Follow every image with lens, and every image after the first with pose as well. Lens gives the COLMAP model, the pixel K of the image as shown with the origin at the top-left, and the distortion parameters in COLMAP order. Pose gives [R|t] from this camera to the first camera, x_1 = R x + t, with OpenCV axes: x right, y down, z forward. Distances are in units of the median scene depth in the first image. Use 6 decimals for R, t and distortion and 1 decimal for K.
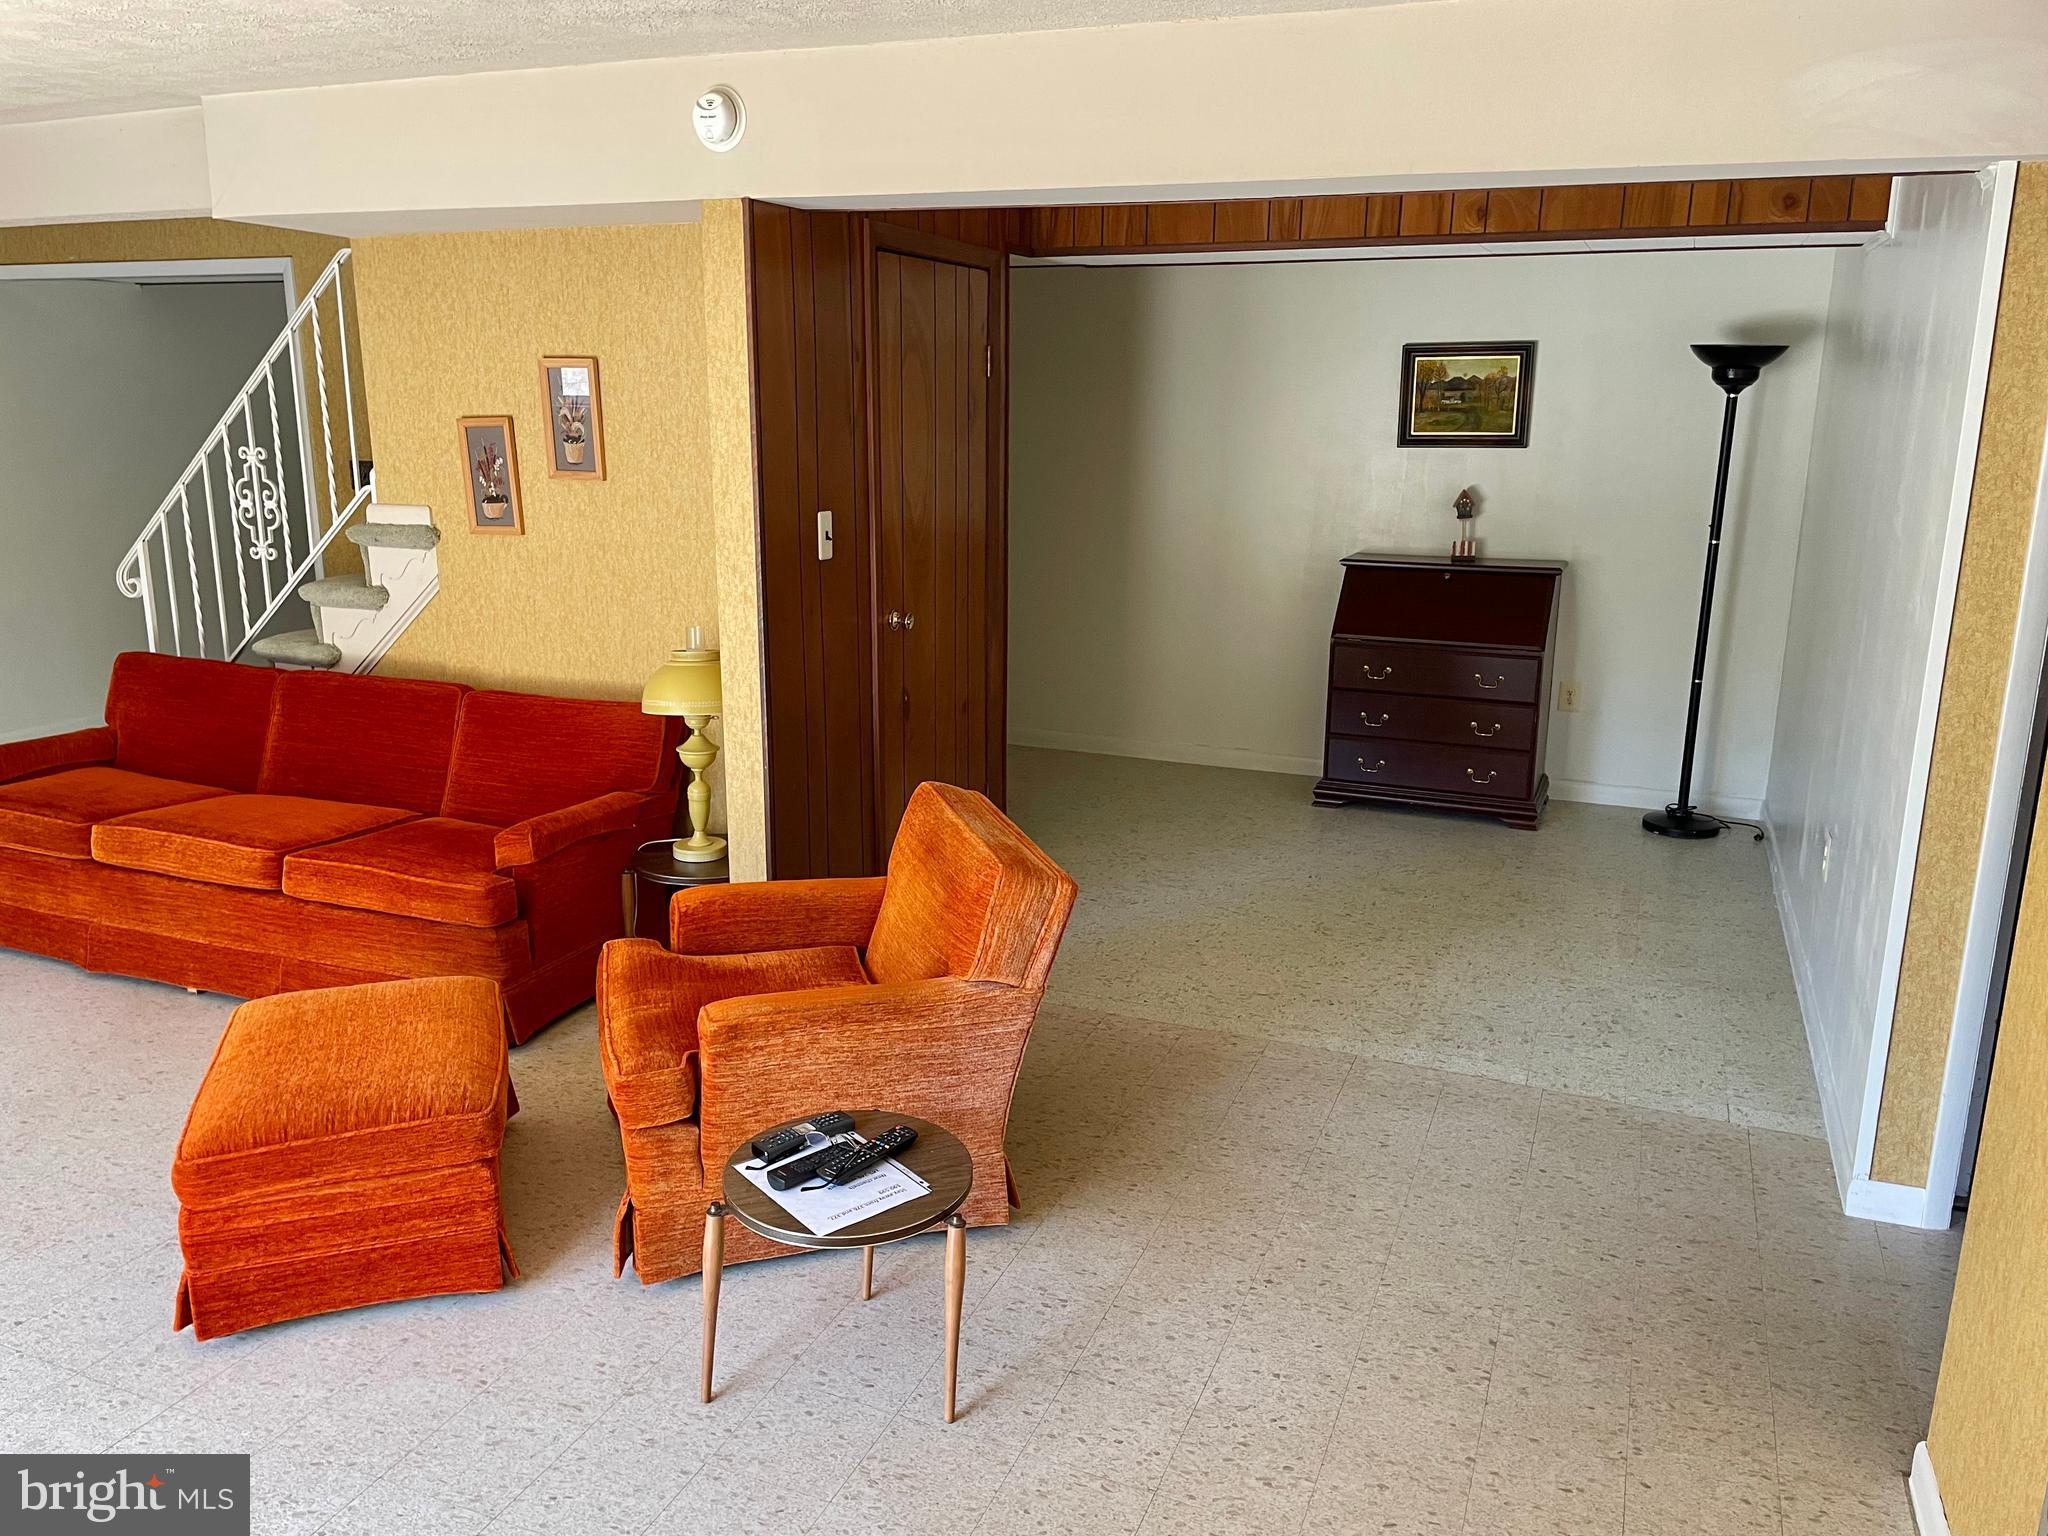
lens RADIAL K [[1555.3, 0, 1016.3], [0, 1555.3, 764.5], [0, 0, 1]] dist [0.085660, -0.103806]
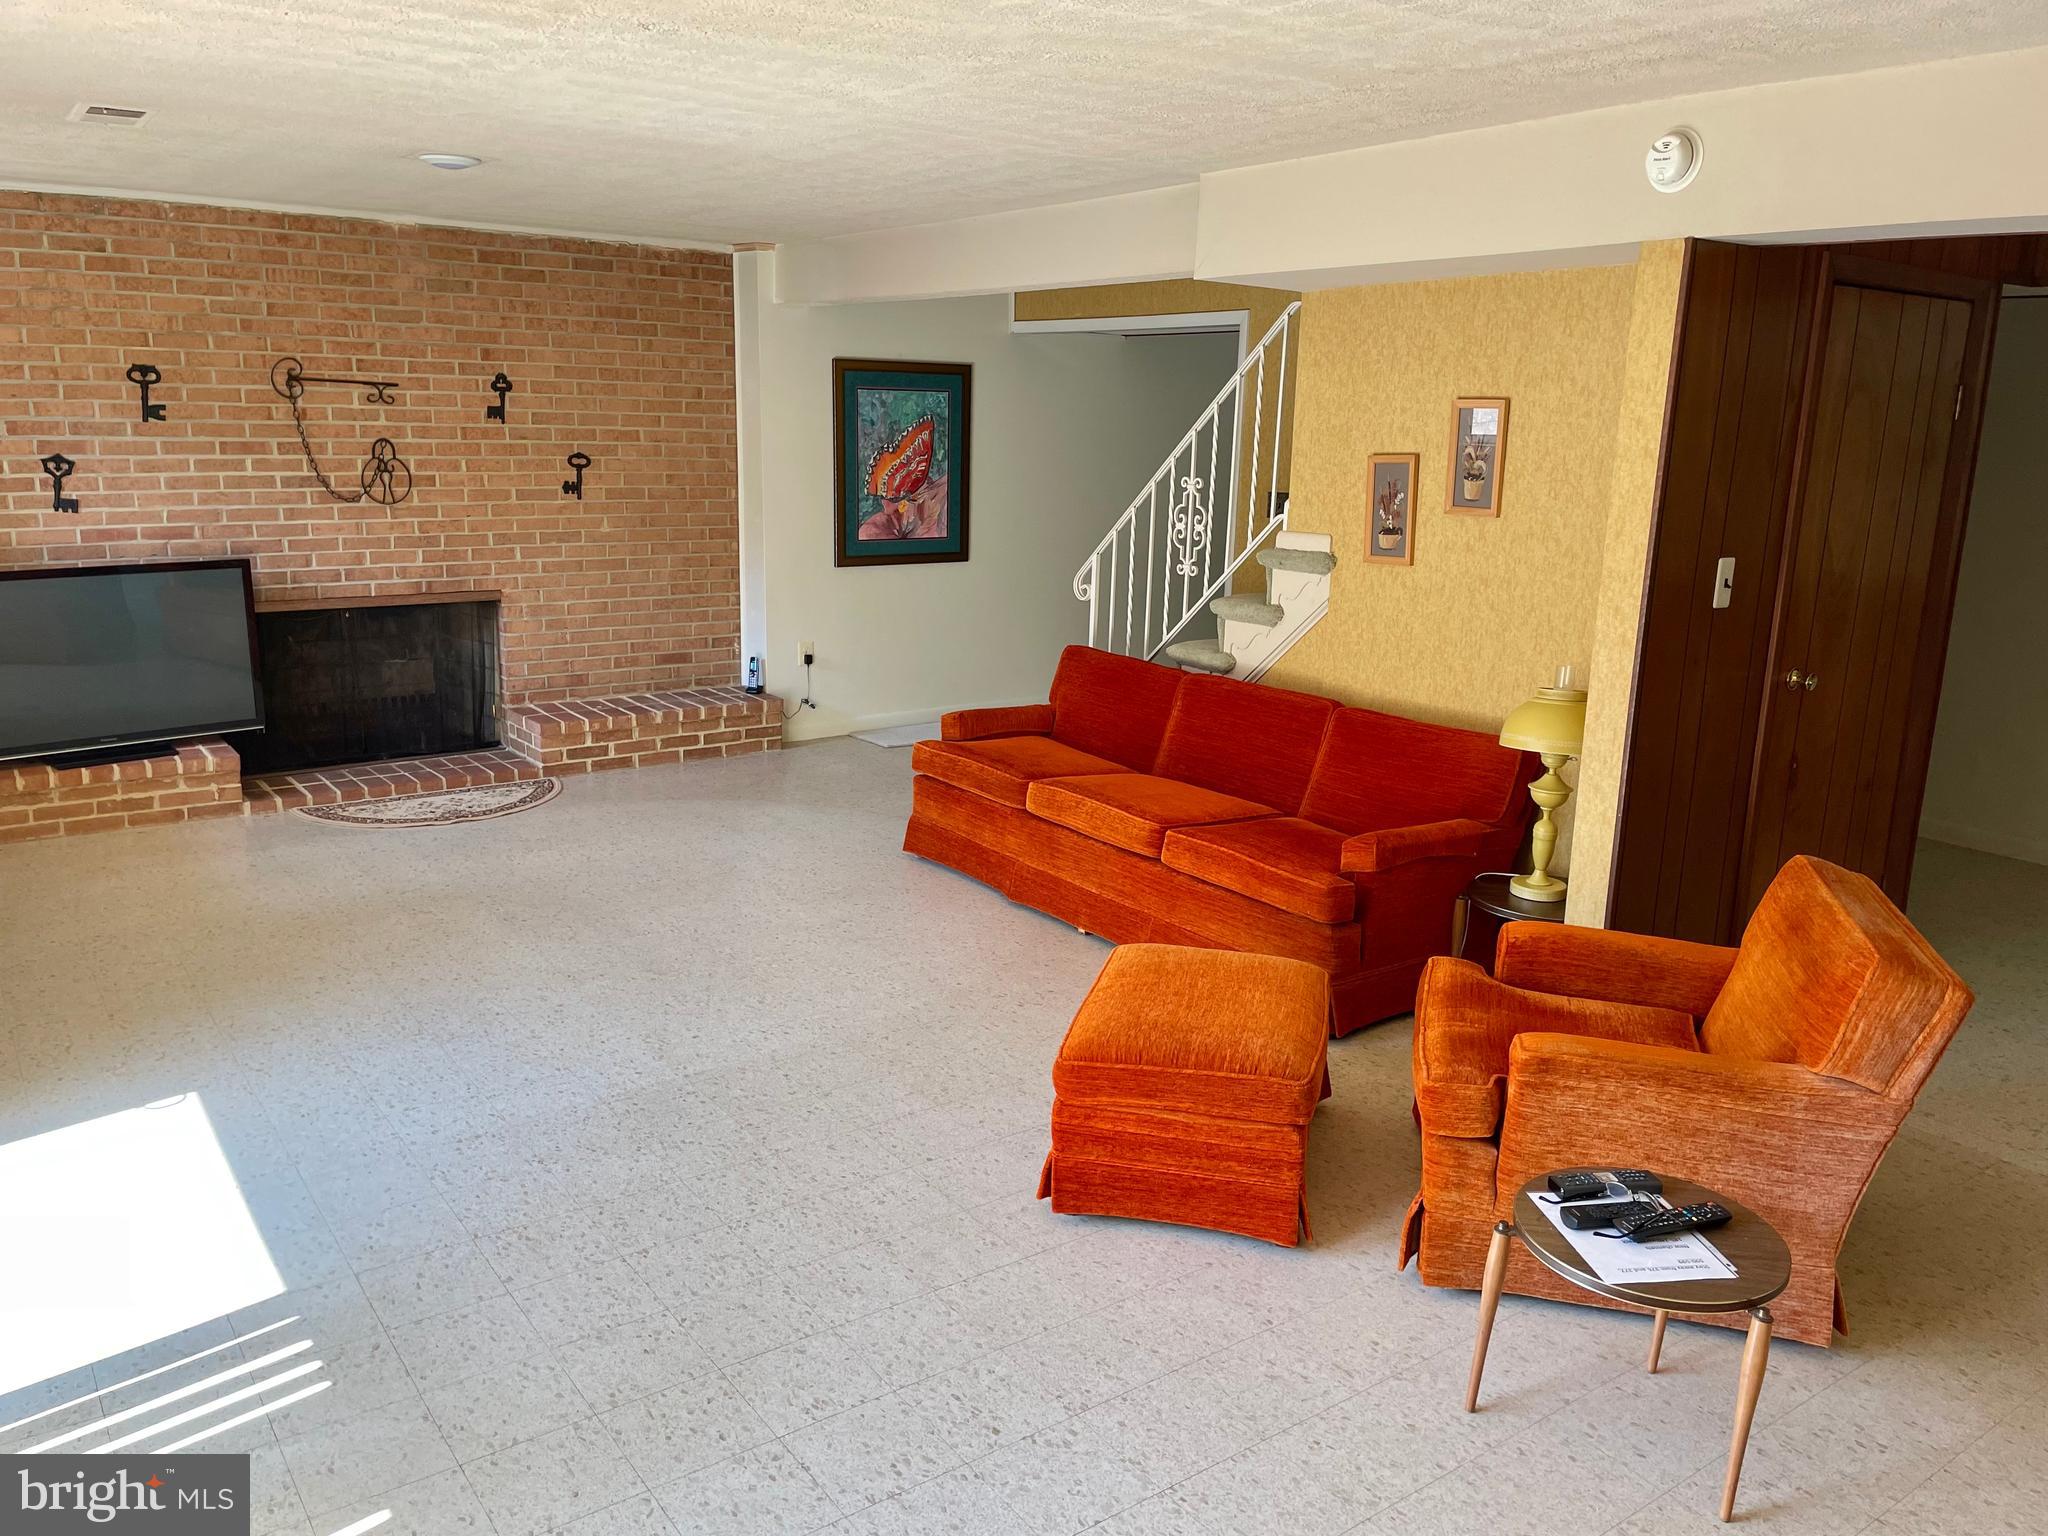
lens RADIAL K [[1555.3, 0, 1007.7], [0, 1555.3, 768.6], [0, 0, 1]] dist [0.085660, -0.103806]
pose [[0.850064, 0.131162, -0.510086, 0.010949], [-0.142235, 0.989679, 0.017447, 0.009690], [0.507110, 0.057722, 0.859947, -0.039054]]
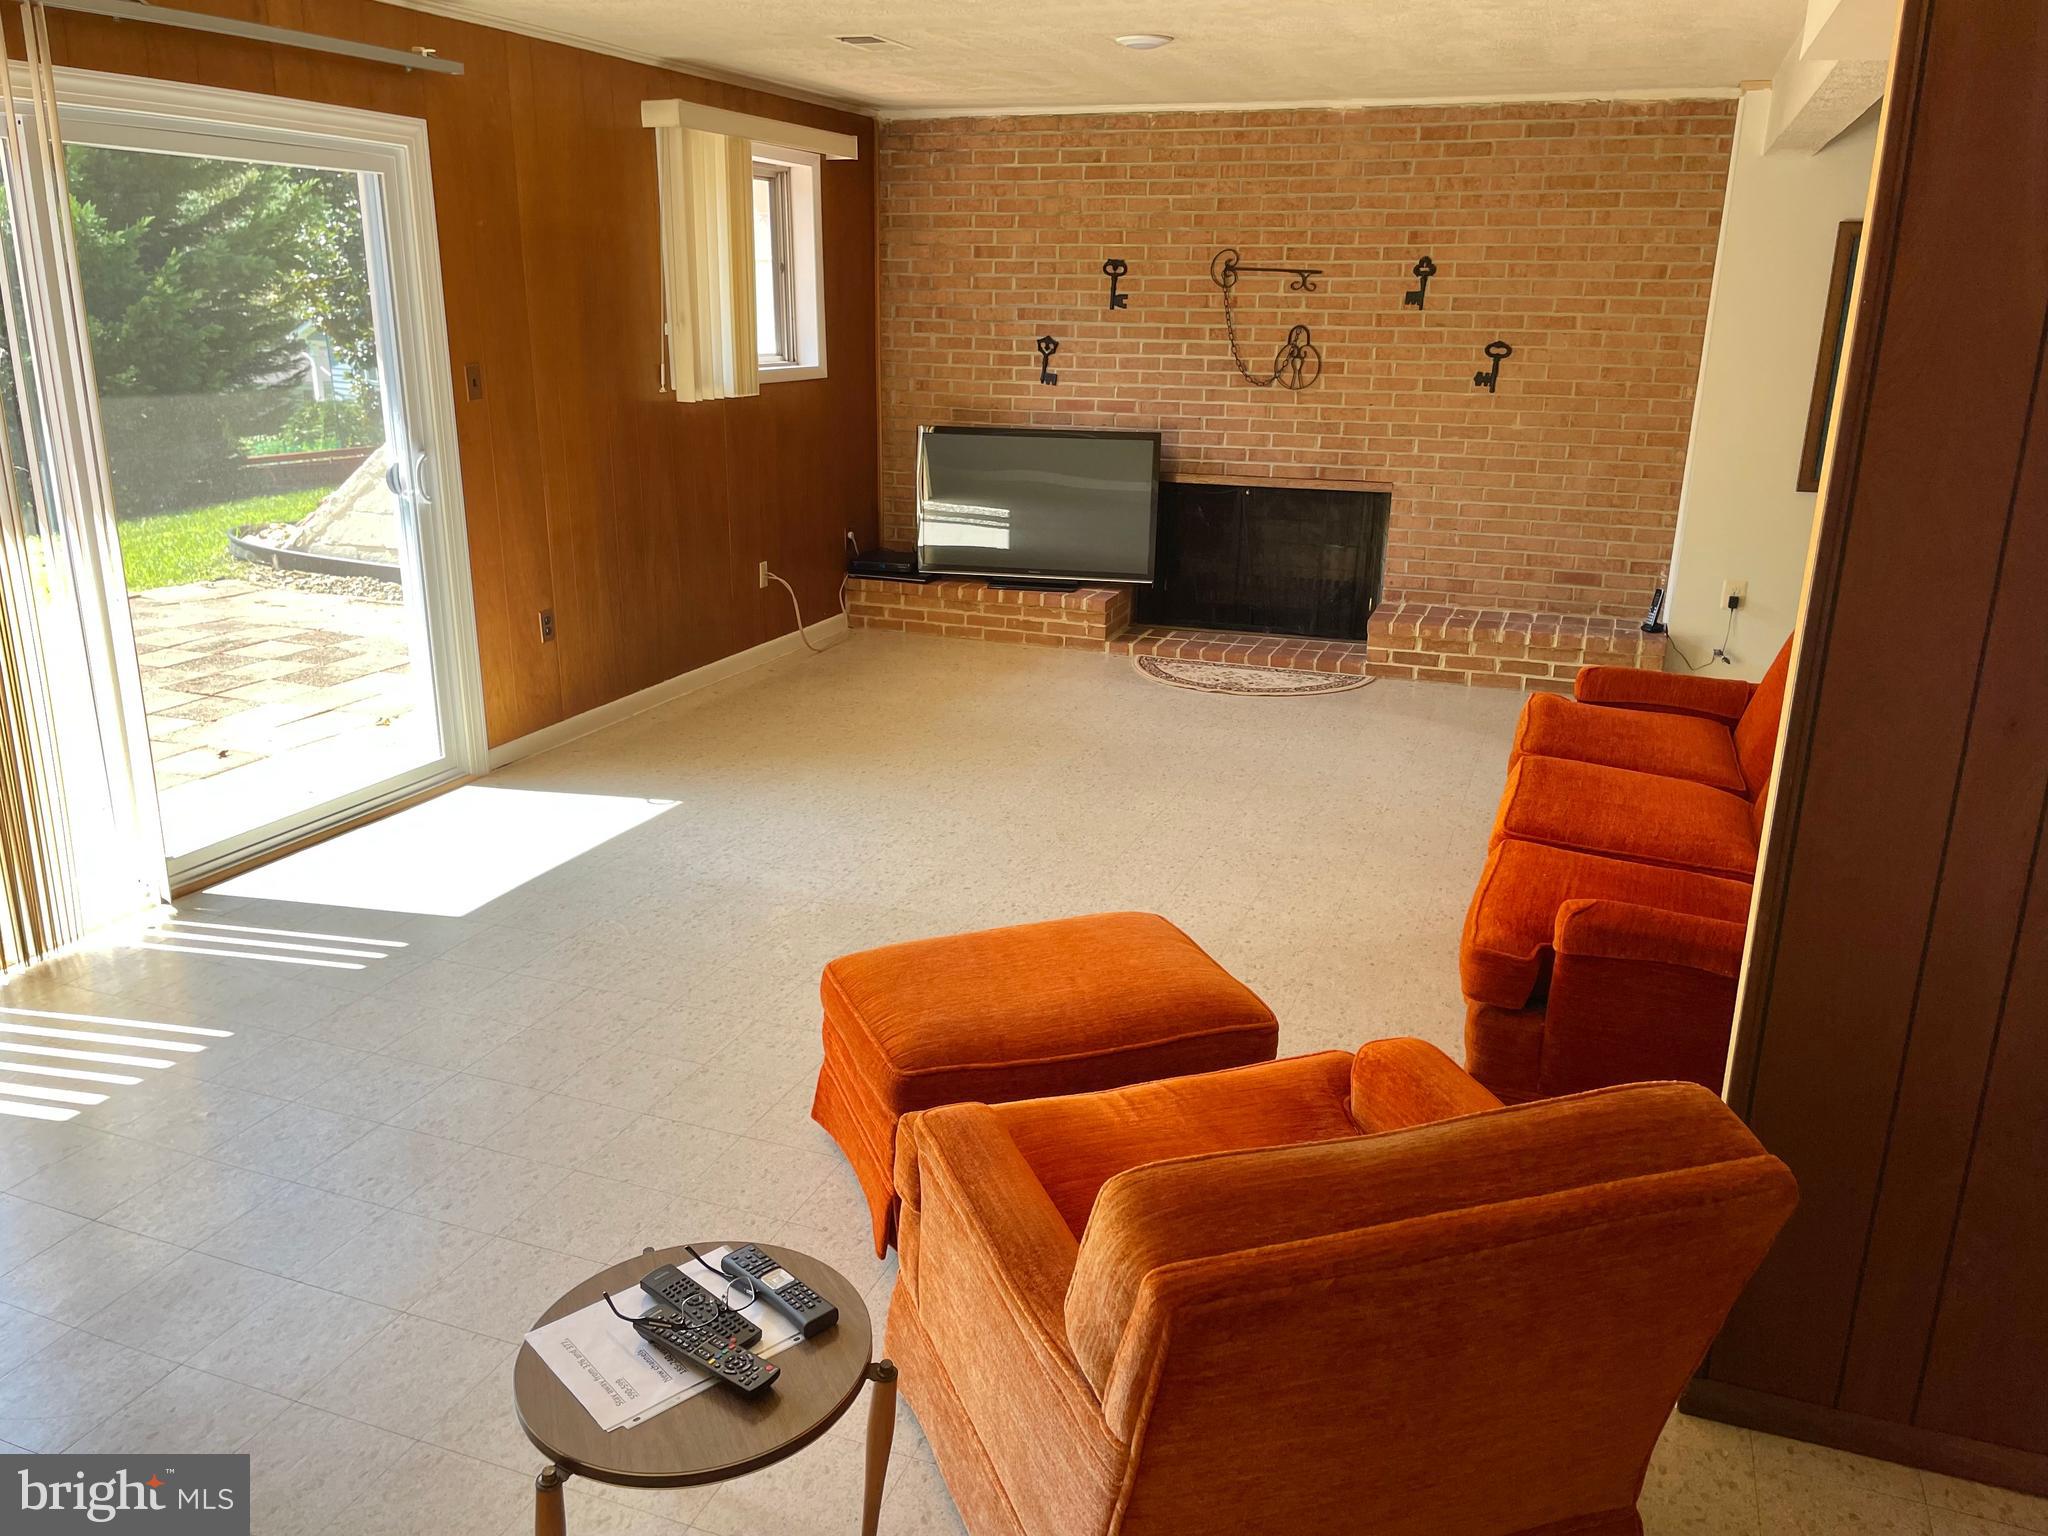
lens RADIAL K [[1555.3, 0, 1012.1], [0, 1555.3, 768.0], [0, 0, 1]] dist [0.085660, -0.103806]
pose [[0.036089, 0.284995, -0.957849, 0.316948], [-0.254988, 0.929375, 0.266915, -0.129811], [0.966271, 0.234607, 0.106211, 0.616560]]
